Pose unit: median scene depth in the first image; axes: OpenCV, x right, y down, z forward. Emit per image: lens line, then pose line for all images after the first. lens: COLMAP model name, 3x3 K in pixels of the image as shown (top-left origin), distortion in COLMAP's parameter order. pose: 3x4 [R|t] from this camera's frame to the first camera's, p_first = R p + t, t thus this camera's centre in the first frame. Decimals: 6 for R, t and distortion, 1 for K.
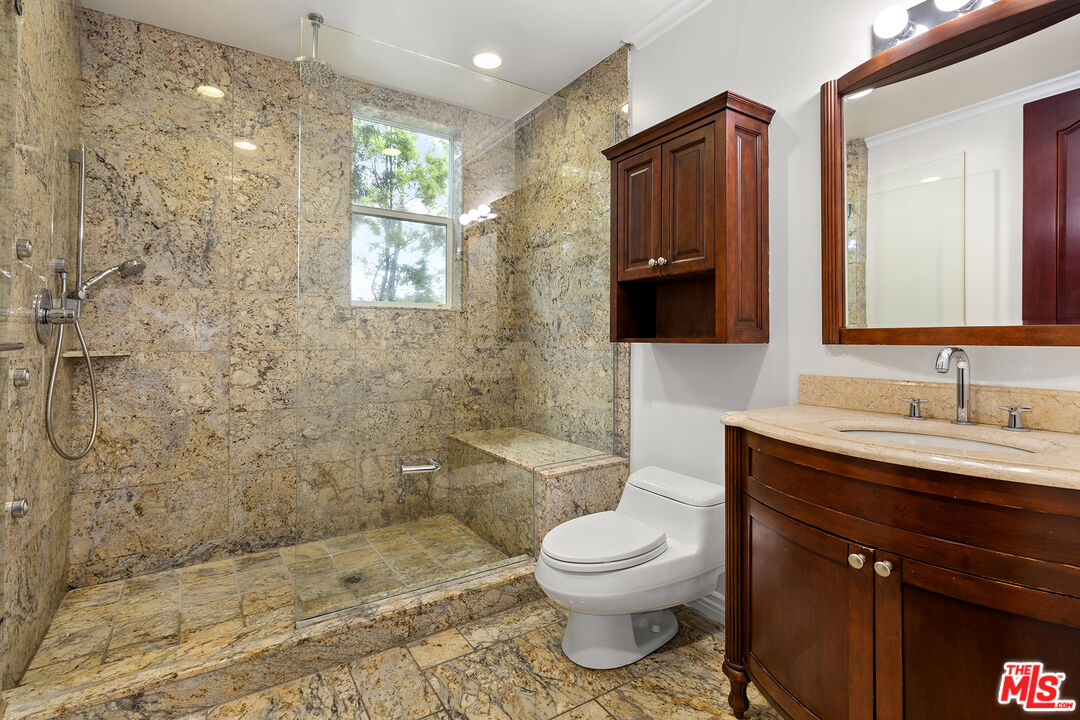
lens RADIAL K [[454.6, 0, 545.1], [0, 454.6, 343.2], [0, 0, 1]] dist [-0.001245, 0.000023]
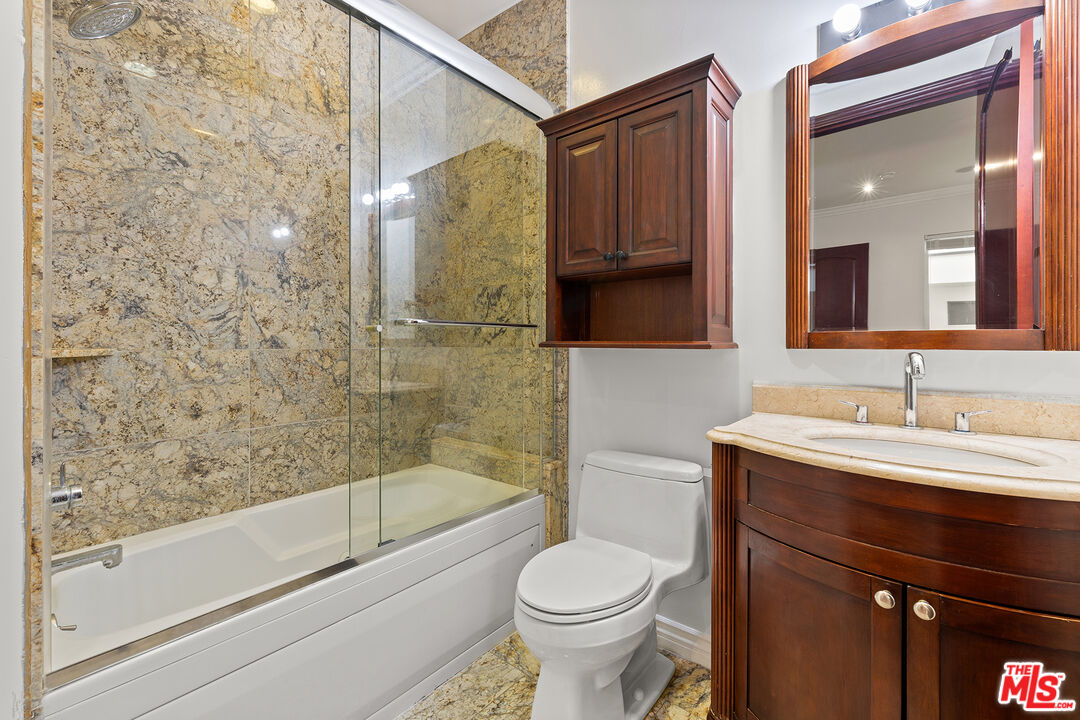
lens RADIAL K [[454.6, 0, 545.1], [0, 454.6, 343.2], [0, 0, 1]] dist [-0.001245, 0.000023]
pose [[0.968991, 0.001497, 0.247093, -0.103117], [-0.000035, 0.999982, -0.005921, -0.002235], [-0.247098, 0.005729, 0.968974, 0.215609]]
